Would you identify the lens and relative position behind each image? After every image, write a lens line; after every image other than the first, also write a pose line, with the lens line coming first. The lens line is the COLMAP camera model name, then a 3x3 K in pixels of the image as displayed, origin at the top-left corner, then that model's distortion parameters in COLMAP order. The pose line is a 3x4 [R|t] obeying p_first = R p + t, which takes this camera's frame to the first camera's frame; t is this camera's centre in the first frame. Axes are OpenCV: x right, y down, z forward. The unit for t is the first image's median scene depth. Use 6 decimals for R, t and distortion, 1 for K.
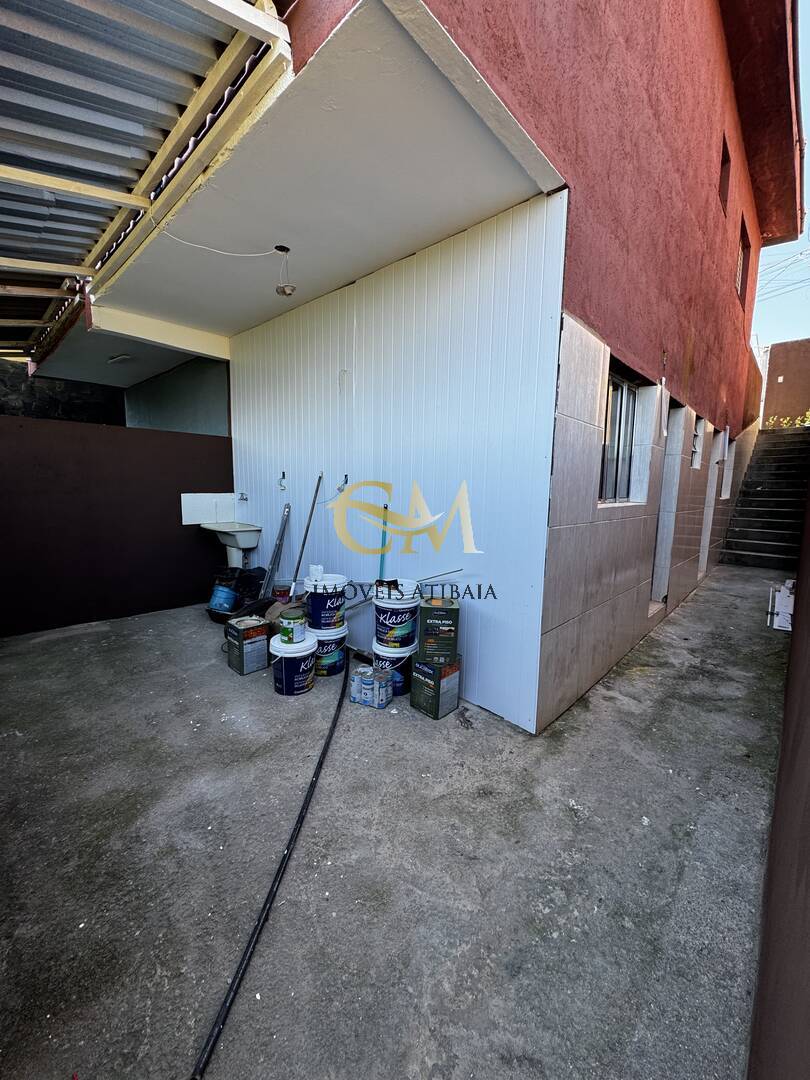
lens RADIAL K [[430.5, 0, 405.5], [0, 430.5, 539.8], [0, 0, 1]] dist [-0.005774, 0.000381]
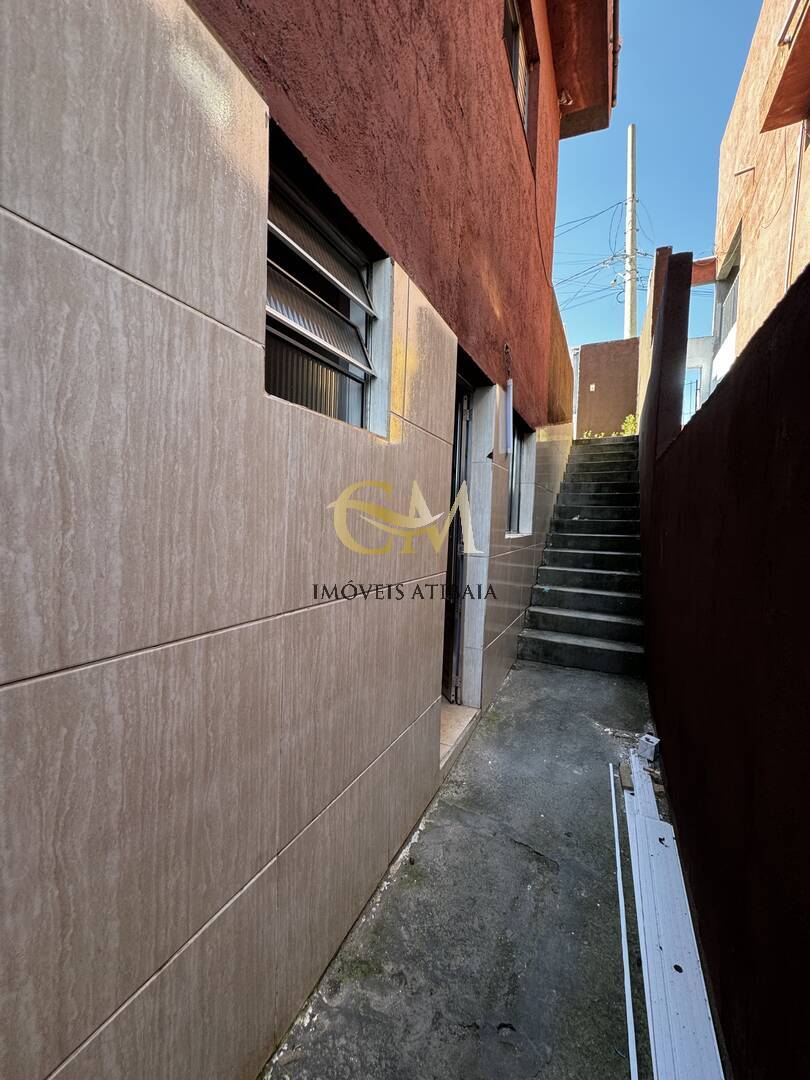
lens RADIAL K [[430.5, 0, 401.3], [0, 430.5, 538.4], [0, 0, 1]] dist [-0.005774, 0.000381]
pose [[0.956252, -0.001489, 0.292541, 0.691598], [0.021635, 0.997609, -0.065642, -0.094381], [-0.291743, 0.069100, 0.953997, 0.832146]]
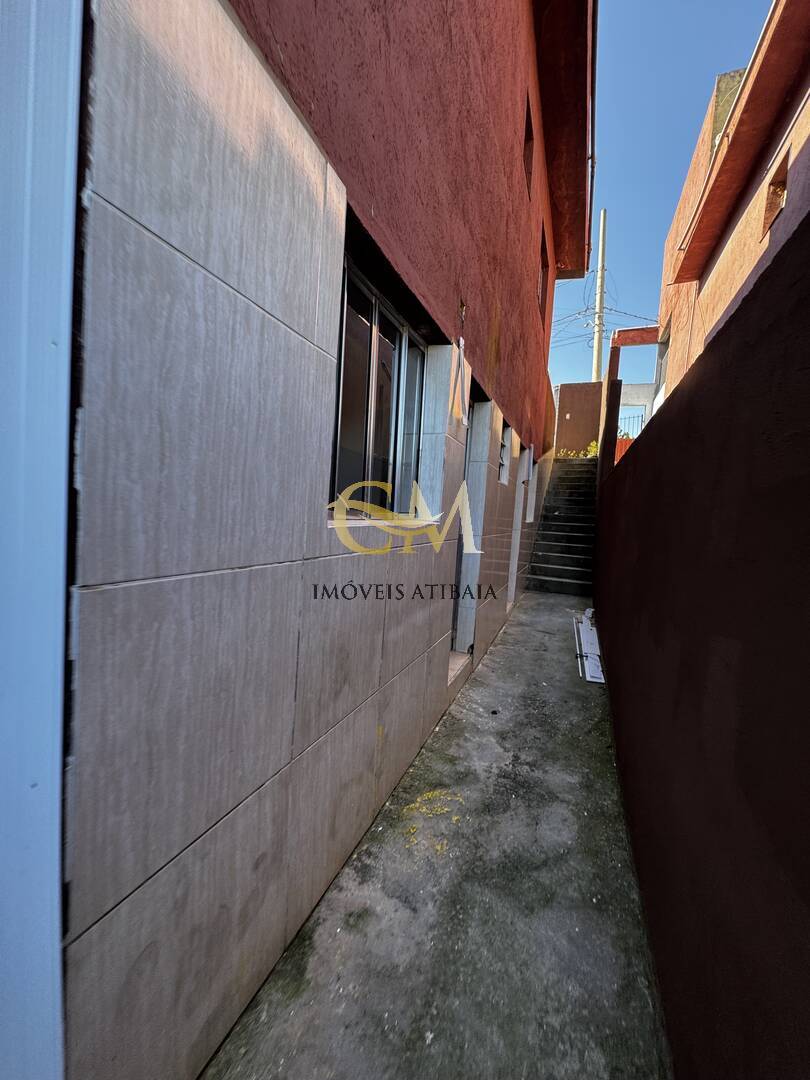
lens RADIAL K [[430.5, 0, 407.6], [0, 430.5, 539.1], [0, 0, 1]] dist [-0.005774, 0.000381]
pose [[0.930724, 0.014391, 0.365439, 0.217866], [0.001623, 0.999053, -0.043477, -0.024873], [-0.365718, 0.041058, 0.929820, 0.322975]]
